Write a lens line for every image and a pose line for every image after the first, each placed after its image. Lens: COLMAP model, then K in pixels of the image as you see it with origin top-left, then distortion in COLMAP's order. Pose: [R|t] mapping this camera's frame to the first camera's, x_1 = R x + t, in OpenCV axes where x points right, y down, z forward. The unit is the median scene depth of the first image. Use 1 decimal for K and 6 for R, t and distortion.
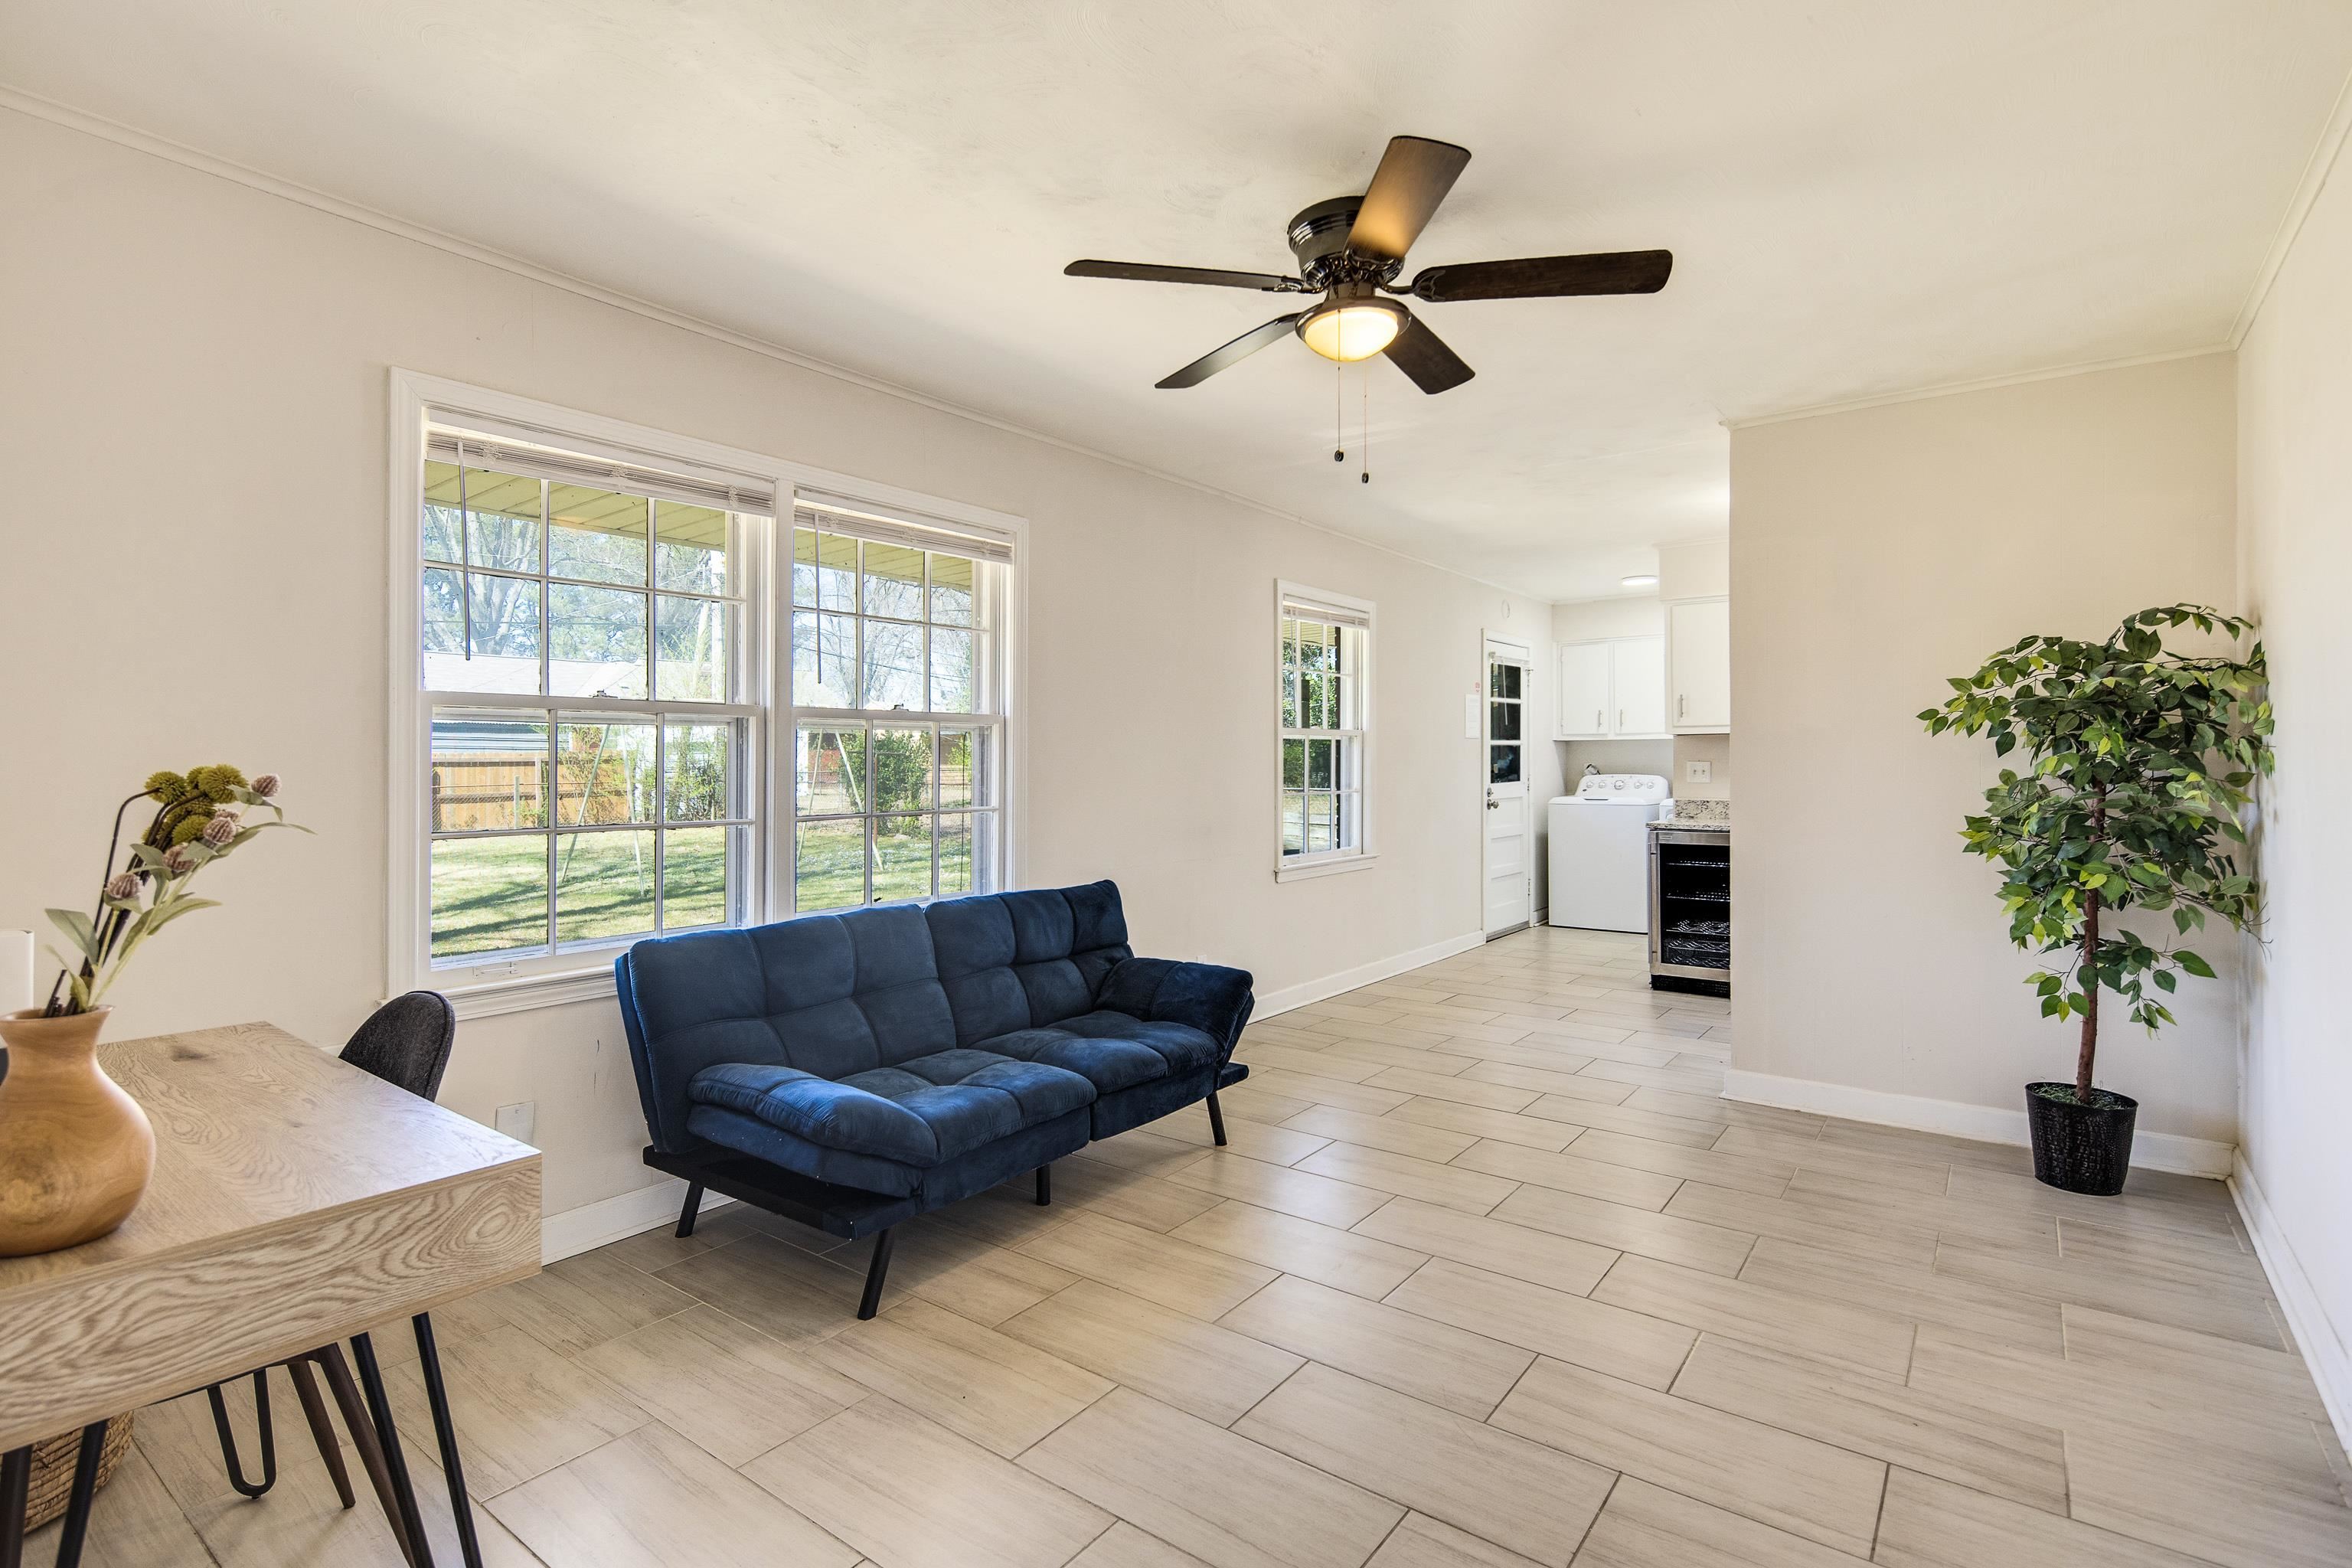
lens RADIAL K [[1140.2, 0, 1175.4], [0, 1140.2, 767.0], [0, 0, 1]] dist [0.000691, -0.001483]
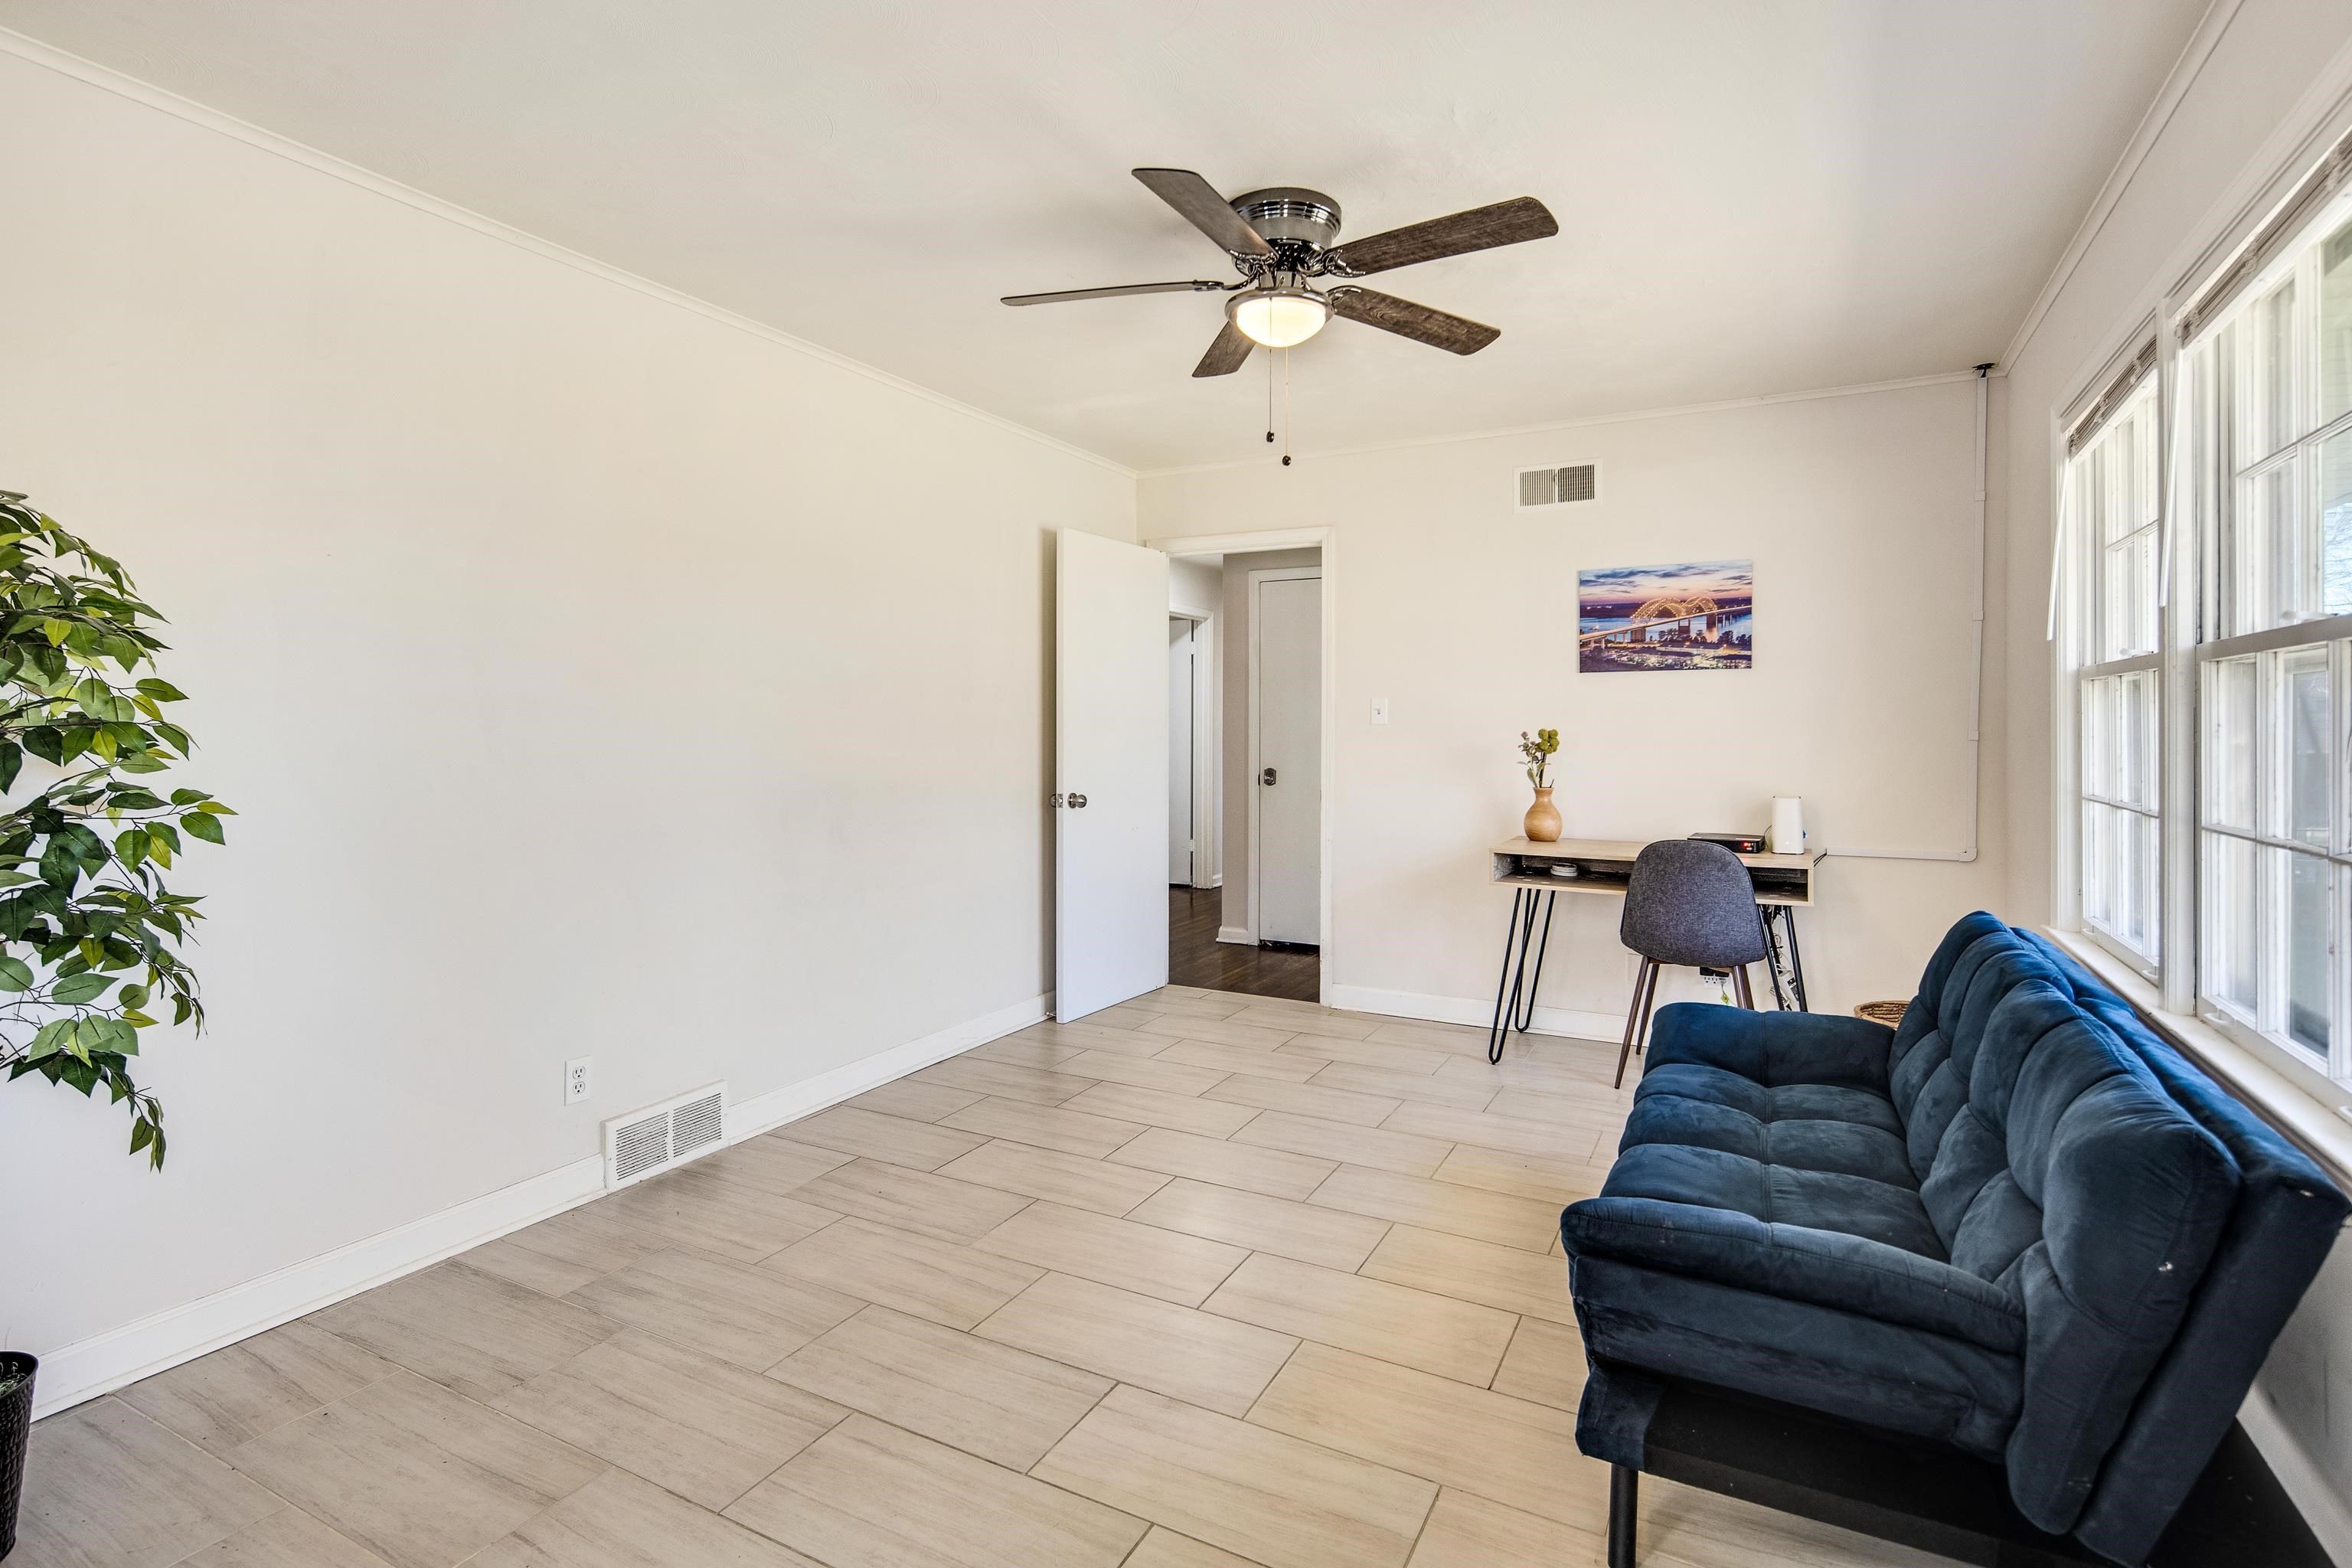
lens RADIAL K [[1140.2, 0, 1170.0], [0, 1140.2, 762.4], [0, 0, 1]] dist [0.000691, -0.001483]
pose [[-0.987211, 0.007979, -0.159218, 0.466044], [0.004399, 0.999730, 0.022828, 0.005093], [0.159357, 0.021836, -0.986979, 2.231993]]
